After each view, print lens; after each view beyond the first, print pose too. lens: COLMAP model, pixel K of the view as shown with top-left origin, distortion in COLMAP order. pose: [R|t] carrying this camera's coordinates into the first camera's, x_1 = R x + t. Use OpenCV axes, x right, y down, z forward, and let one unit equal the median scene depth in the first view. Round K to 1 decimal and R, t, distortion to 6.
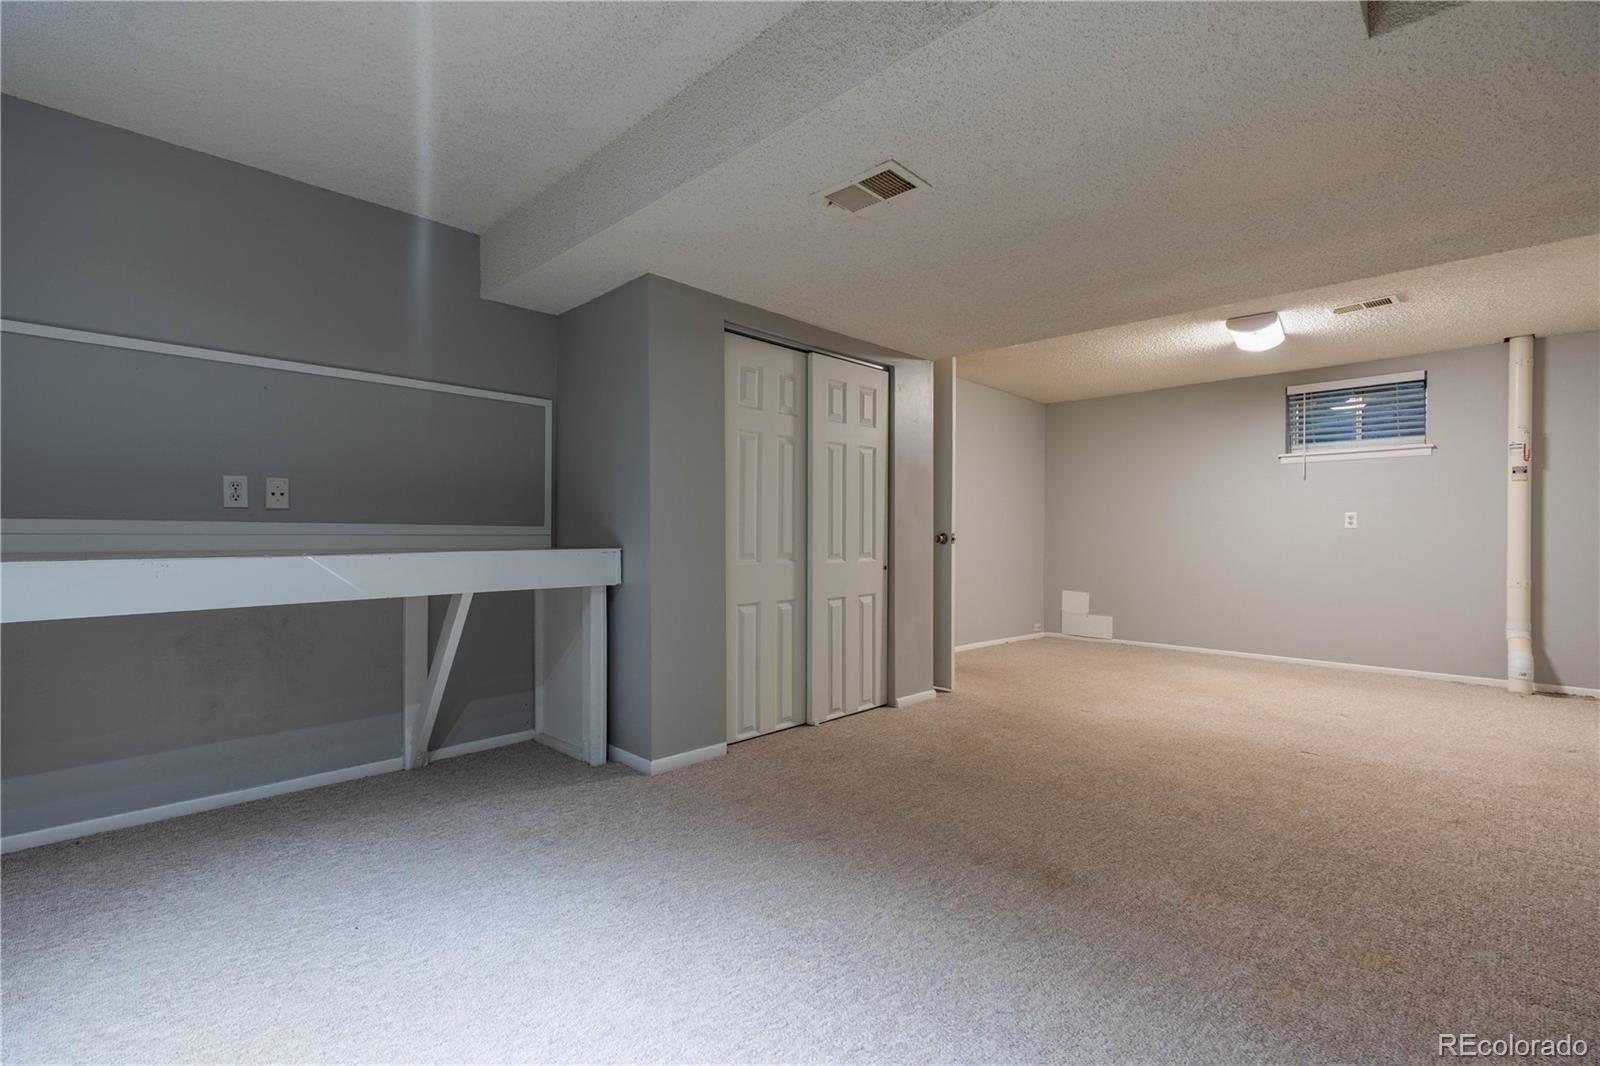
lens RADIAL K [[718.9, 0, 790.6], [0, 718.9, 527.0], [0, 0, 1]] dist [0.010855, -0.000457]
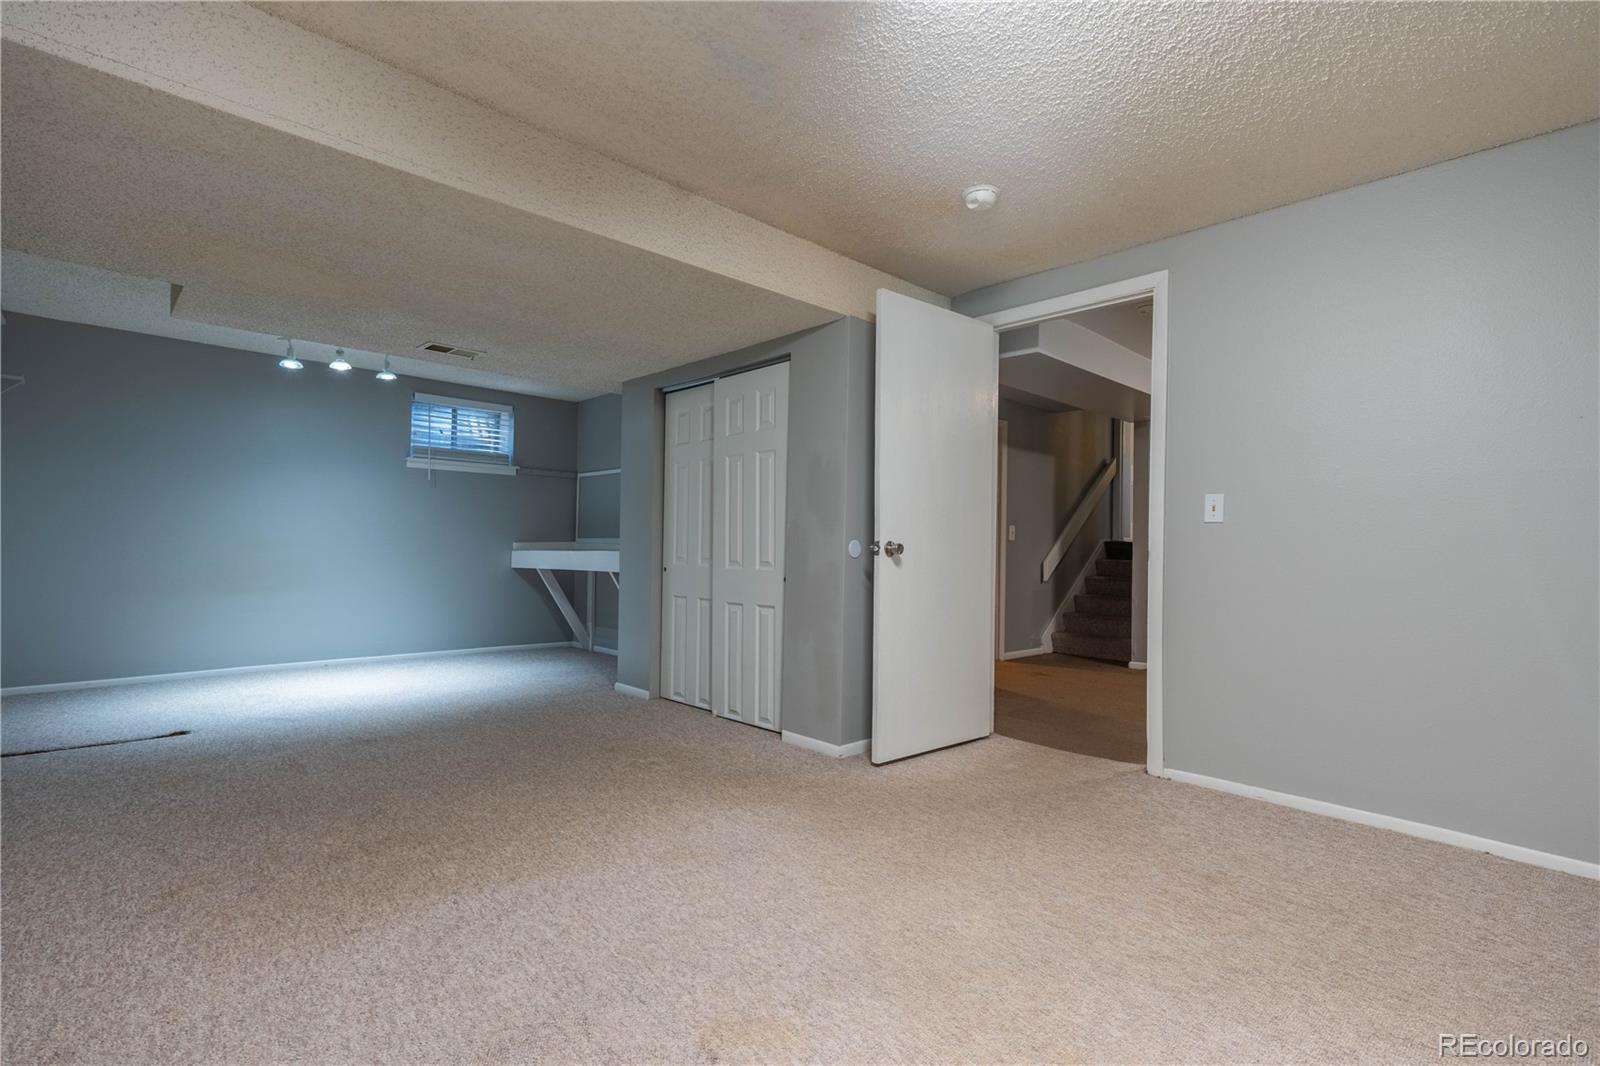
lens RADIAL K [[718.9, 0, 790.2], [0, 718.9, 544.5], [0, 0, 1]] dist [0.010855, -0.000457]
pose [[-0.010622, -0.002353, -0.999941, 1.205713], [-0.000560, 0.999997, -0.002347, 0.014666], [0.999943, 0.000535, -0.010623, 1.188584]]
